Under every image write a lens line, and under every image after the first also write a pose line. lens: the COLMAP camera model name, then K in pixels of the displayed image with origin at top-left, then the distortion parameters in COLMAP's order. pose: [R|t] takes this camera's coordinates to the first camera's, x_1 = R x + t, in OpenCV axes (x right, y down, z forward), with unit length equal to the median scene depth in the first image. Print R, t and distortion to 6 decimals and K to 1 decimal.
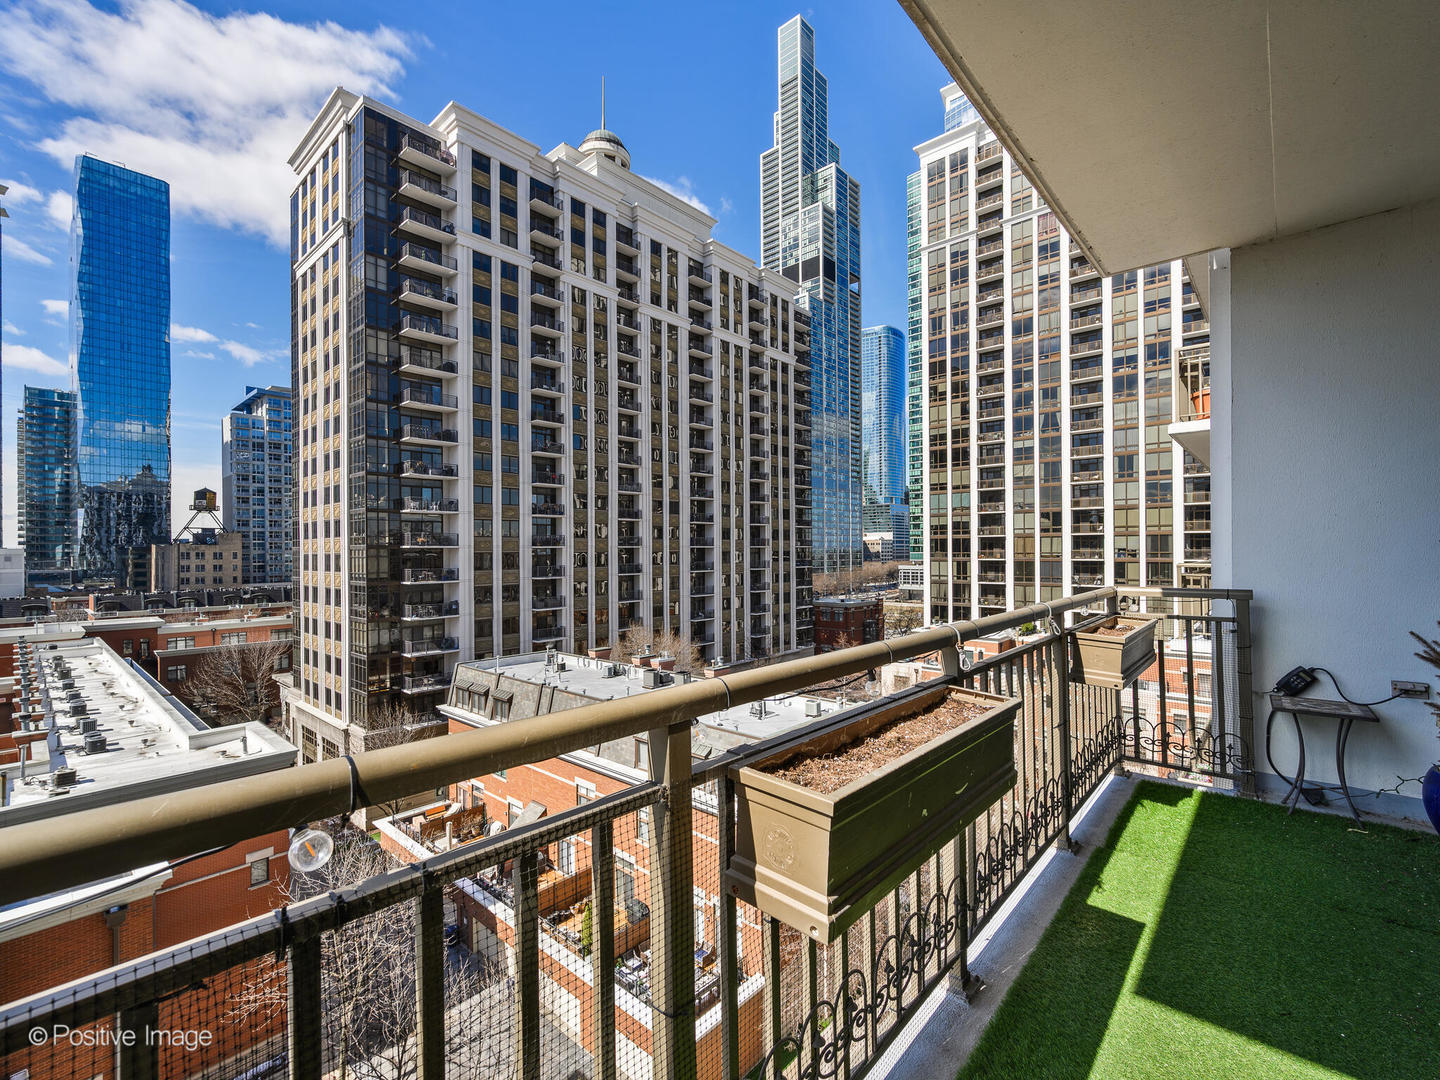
lens RADIAL K [[635.7, 0, 733.8], [0, 635.7, 558.8], [0, 0, 1]] dist [0.001044, -0.000243]
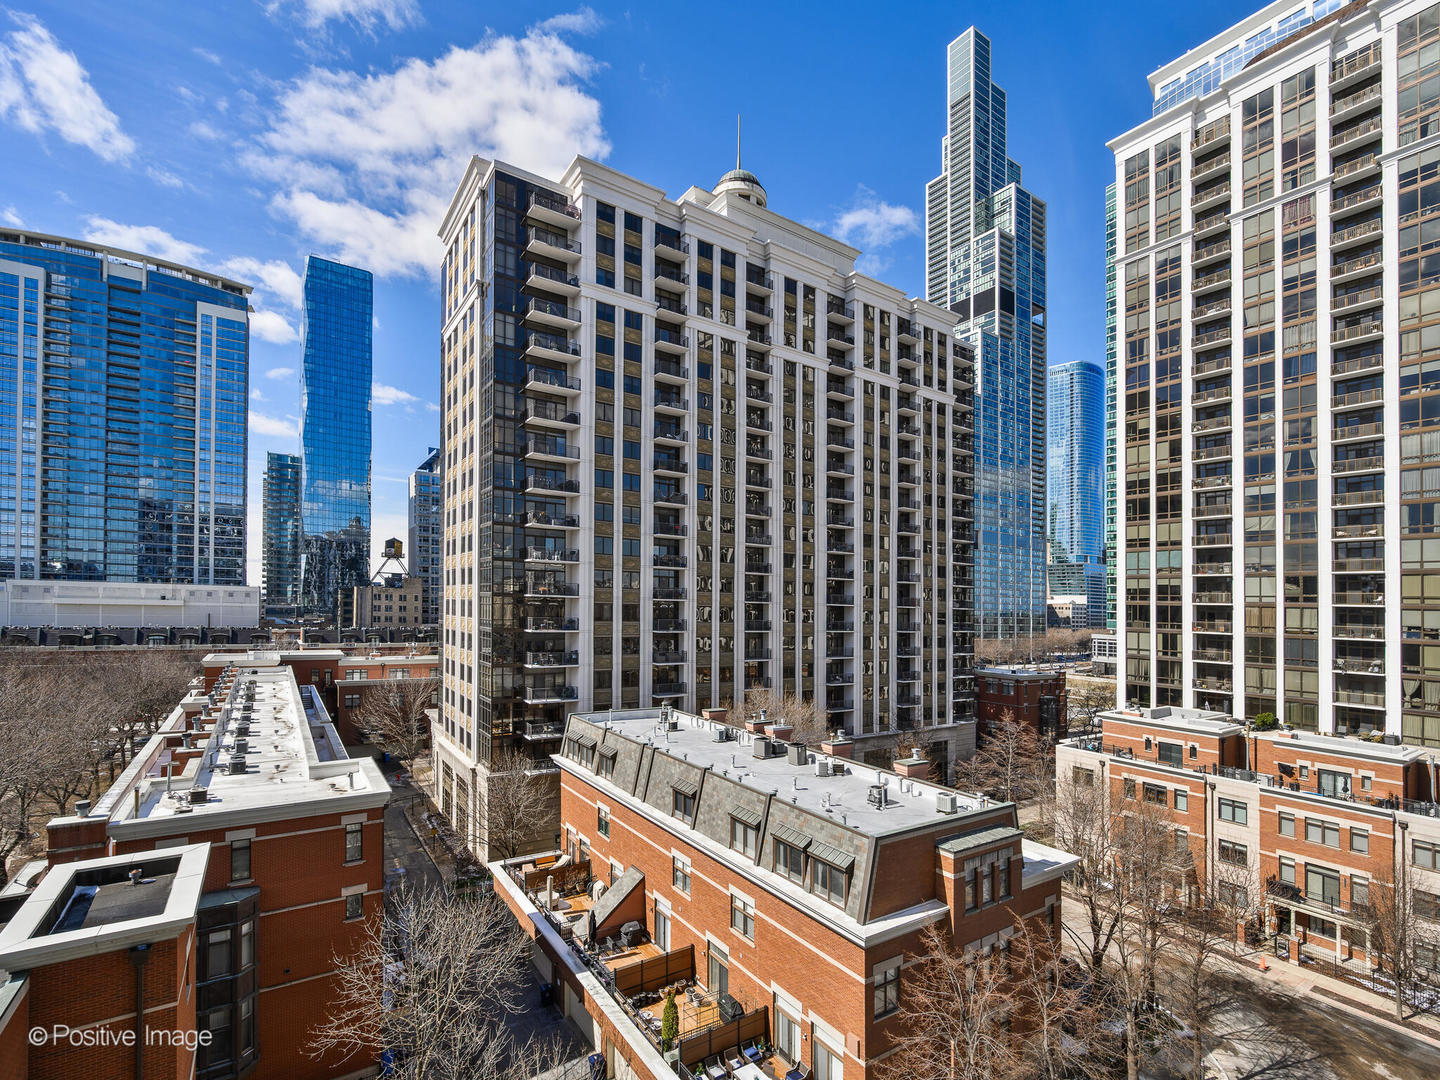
lens RADIAL K [[630.8, 0, 733.8], [0, 630.8, 590.8], [0, 0, 1]] dist [0.000547, -0.000224]
pose [[0.961158, 0.029215, -0.274449, 0.065941], [-0.039295, 0.998737, -0.031300, -0.006036], [0.273188, 0.040869, 0.961092, 0.099366]]
